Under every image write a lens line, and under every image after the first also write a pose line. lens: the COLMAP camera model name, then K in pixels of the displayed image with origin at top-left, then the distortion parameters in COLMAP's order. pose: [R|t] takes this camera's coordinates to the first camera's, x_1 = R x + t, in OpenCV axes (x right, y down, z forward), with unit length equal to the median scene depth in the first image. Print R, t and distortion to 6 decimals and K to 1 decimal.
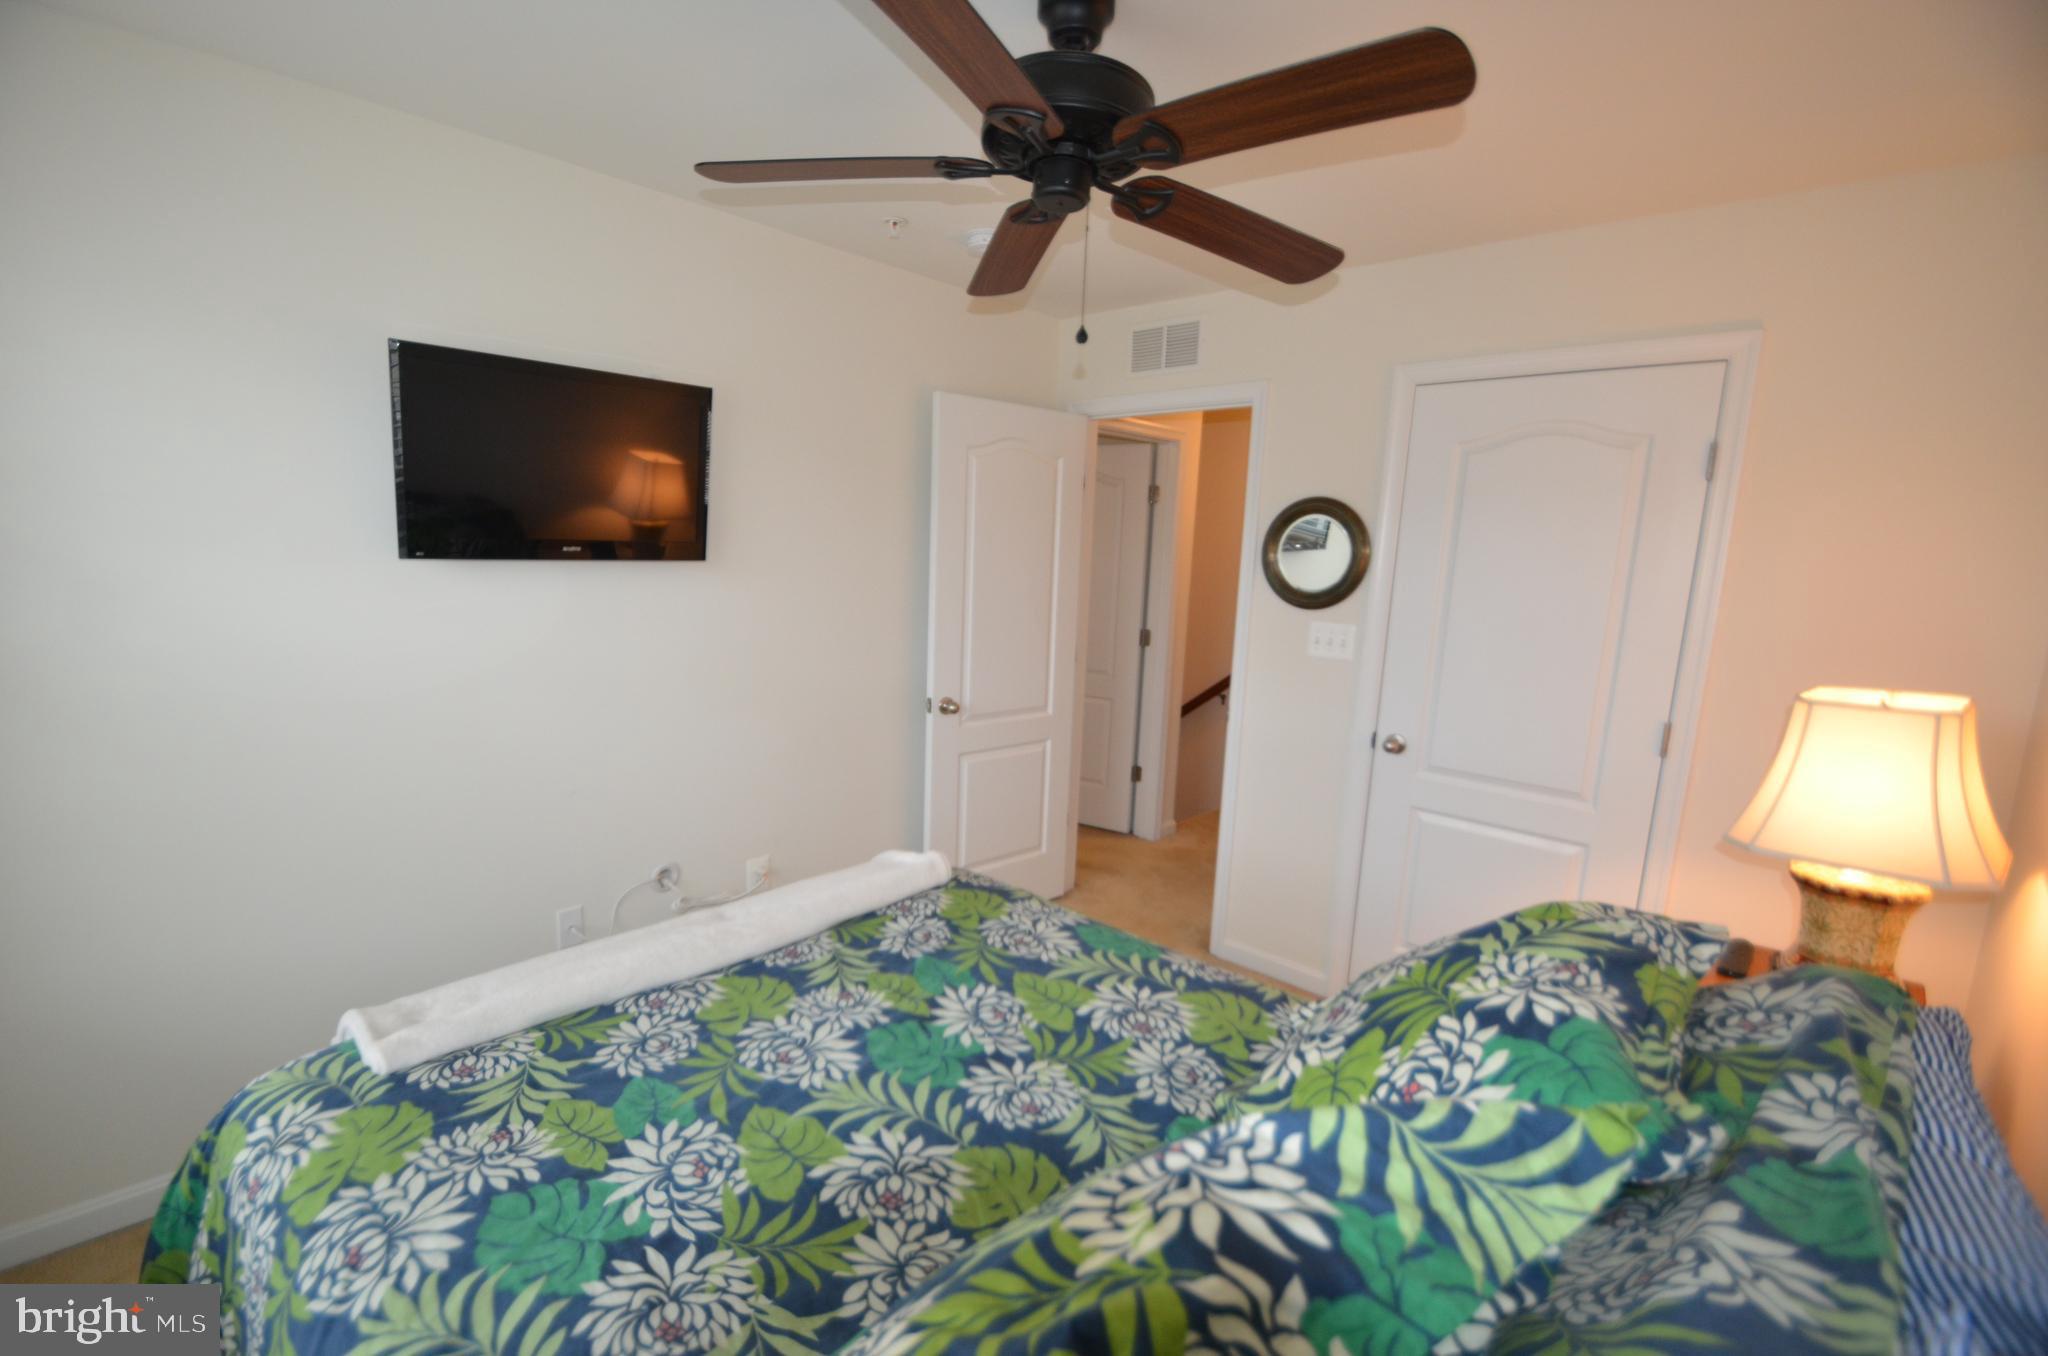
lens RADIAL K [[903.0, 0, 993.8], [0, 903.0, 697.6], [0, 0, 1]] dist [0.019042, -0.026707]
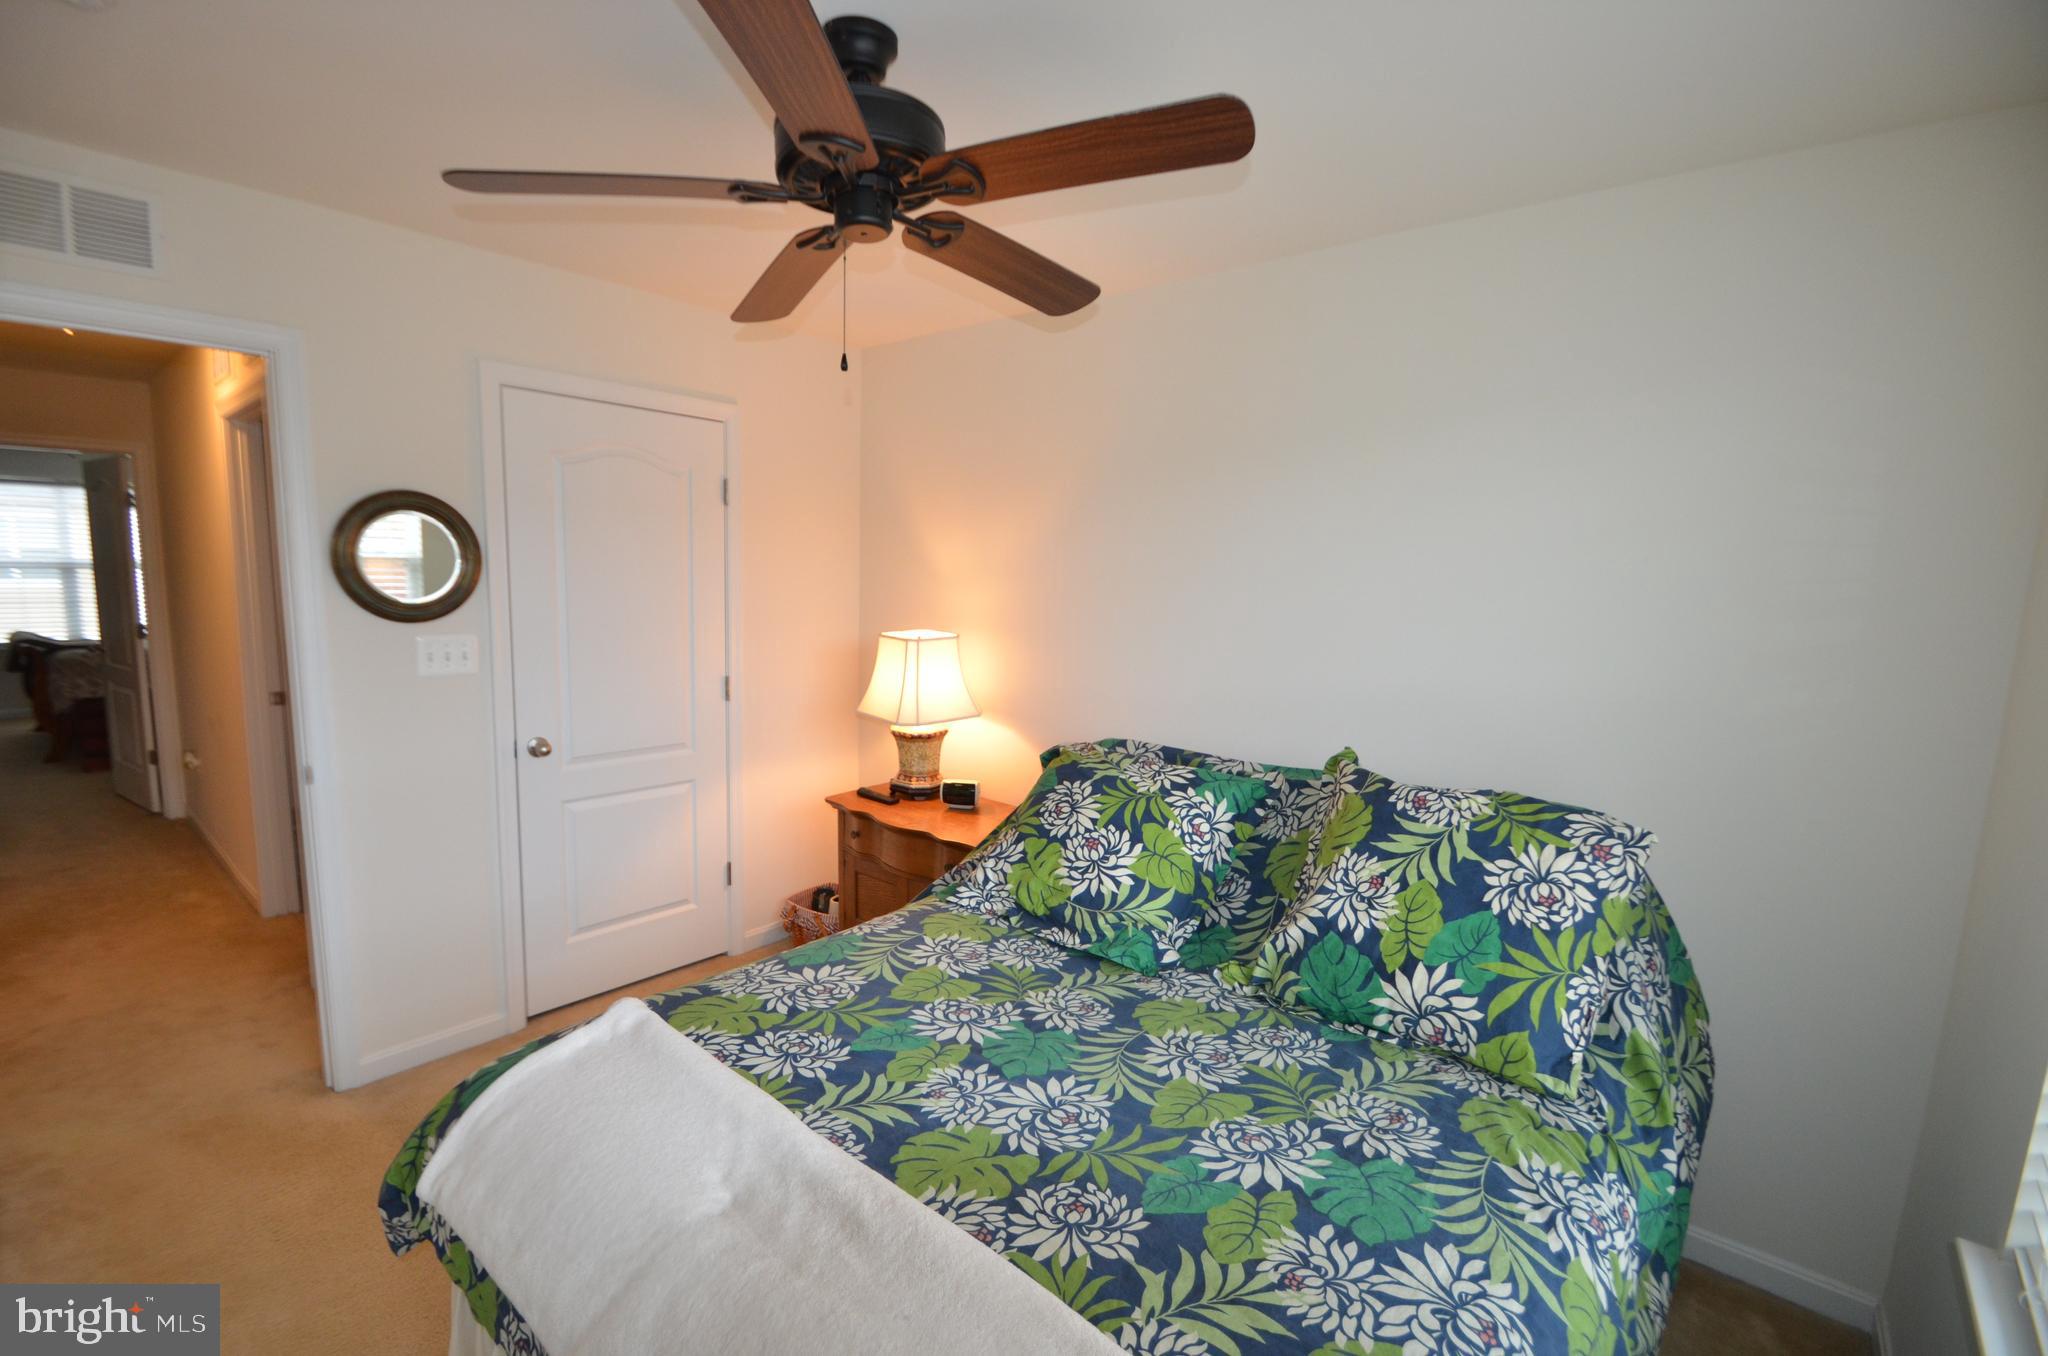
lens RADIAL K [[897.3, 0, 990.2], [0, 897.3, 696.8], [0, 0, 1]] dist [0.013938, -0.017866]
pose [[-0.035936, -0.176371, 0.983668, -1.204227], [0.140105, 0.973693, 0.179701, -0.248016], [-0.989484, 0.144274, -0.010280, 1.134368]]
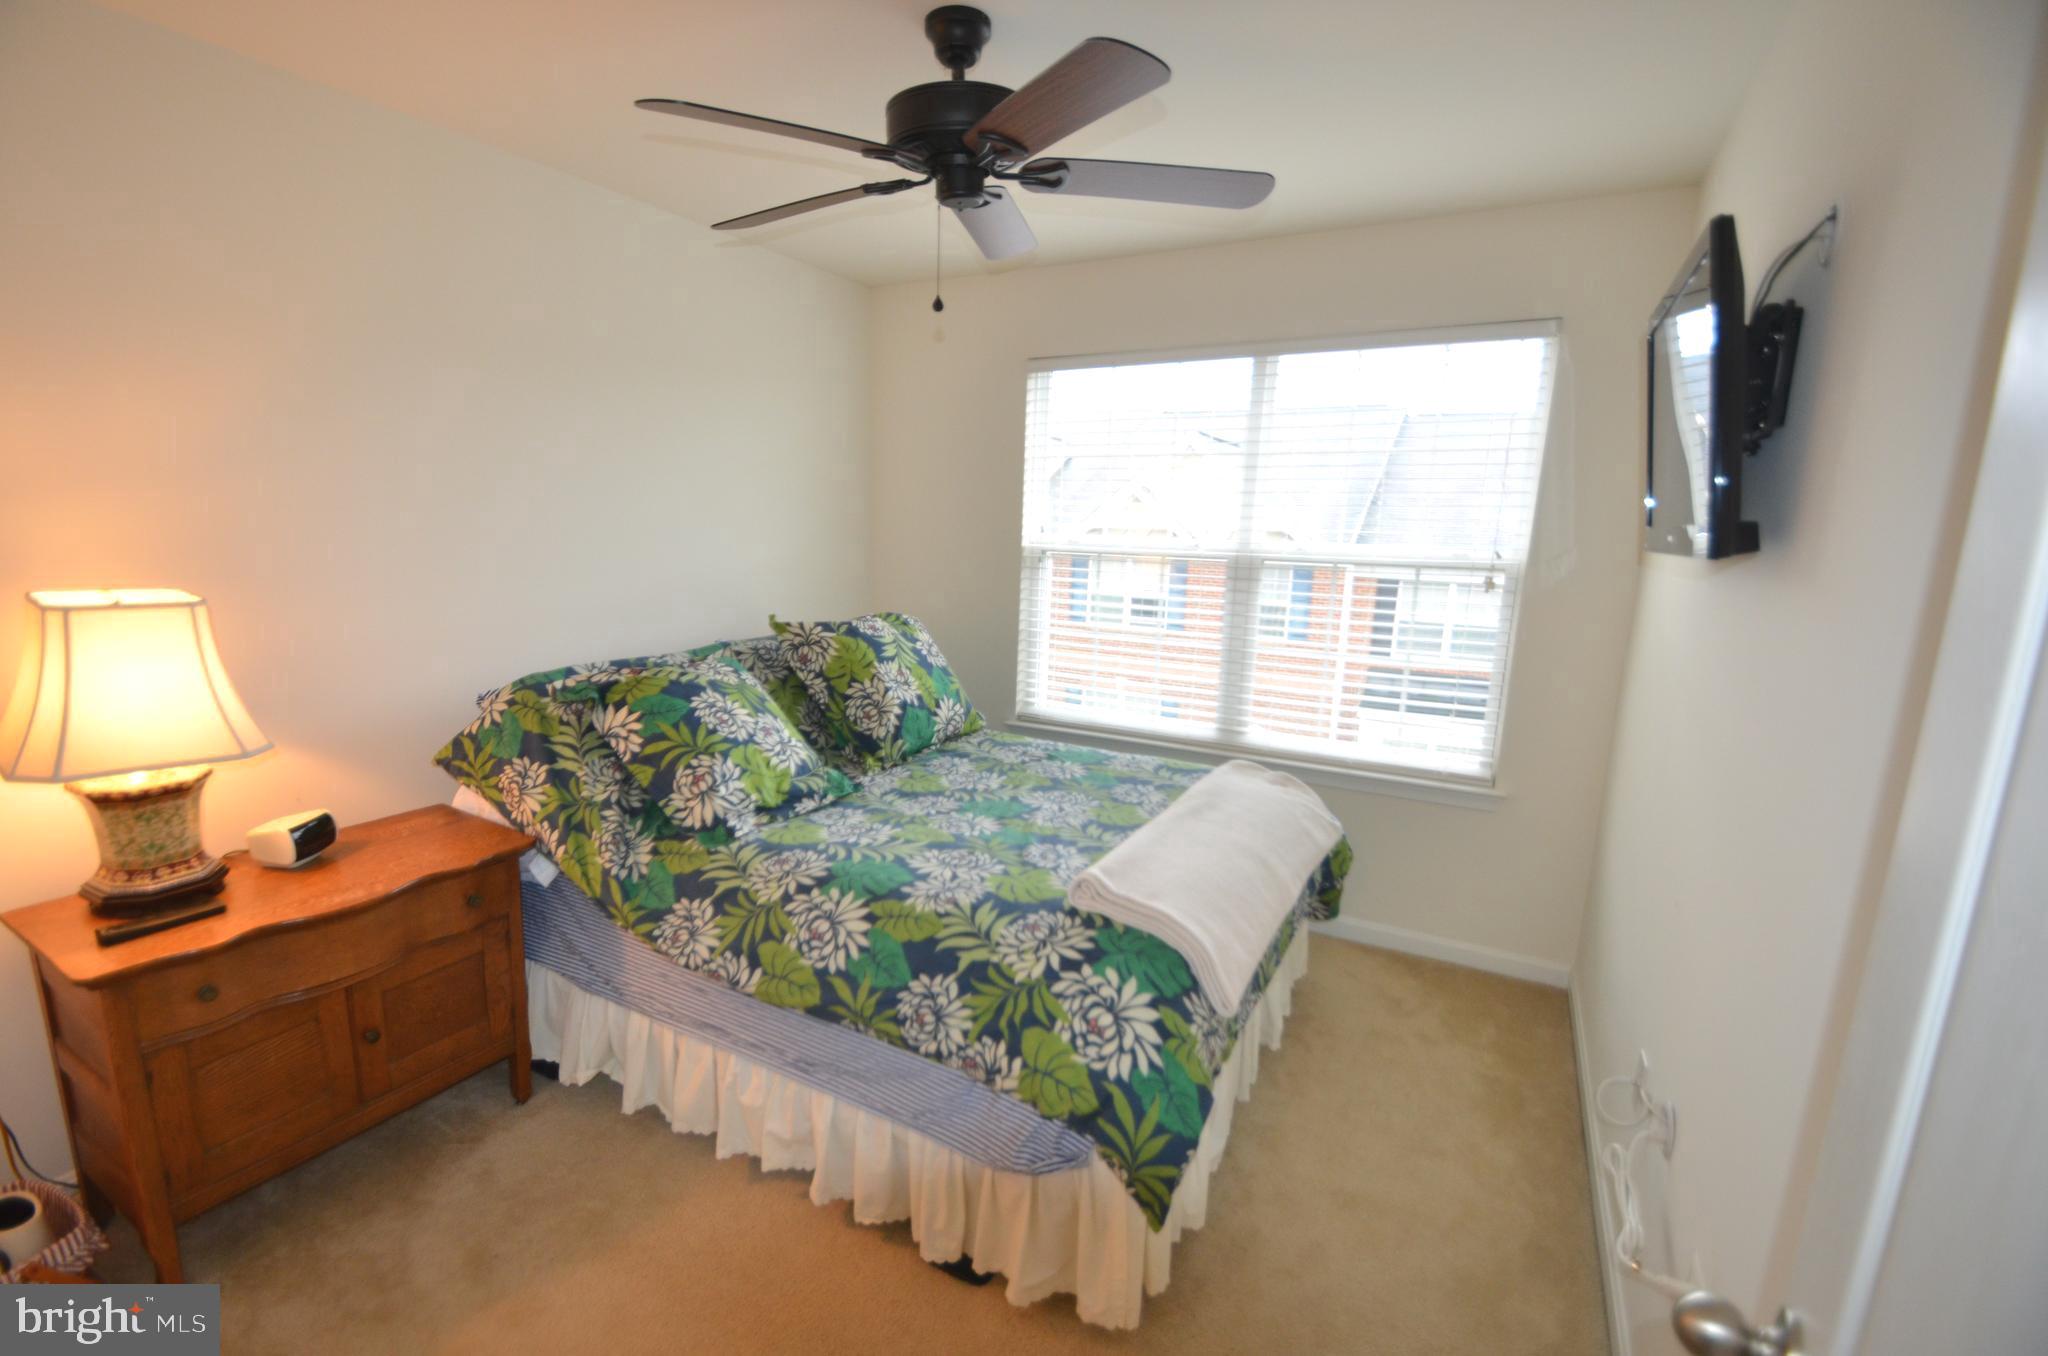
lens RADIAL K [[897.3, 0, 990.2], [0, 897.3, 696.8], [0, 0, 1]] dist [0.013938, -0.017866]
pose [[-0.967359, -0.008884, -0.253255, 0.390383], [-0.098331, 0.934240, 0.342821, -0.417760], [0.233555, 0.356534, -0.904619, 2.750046]]
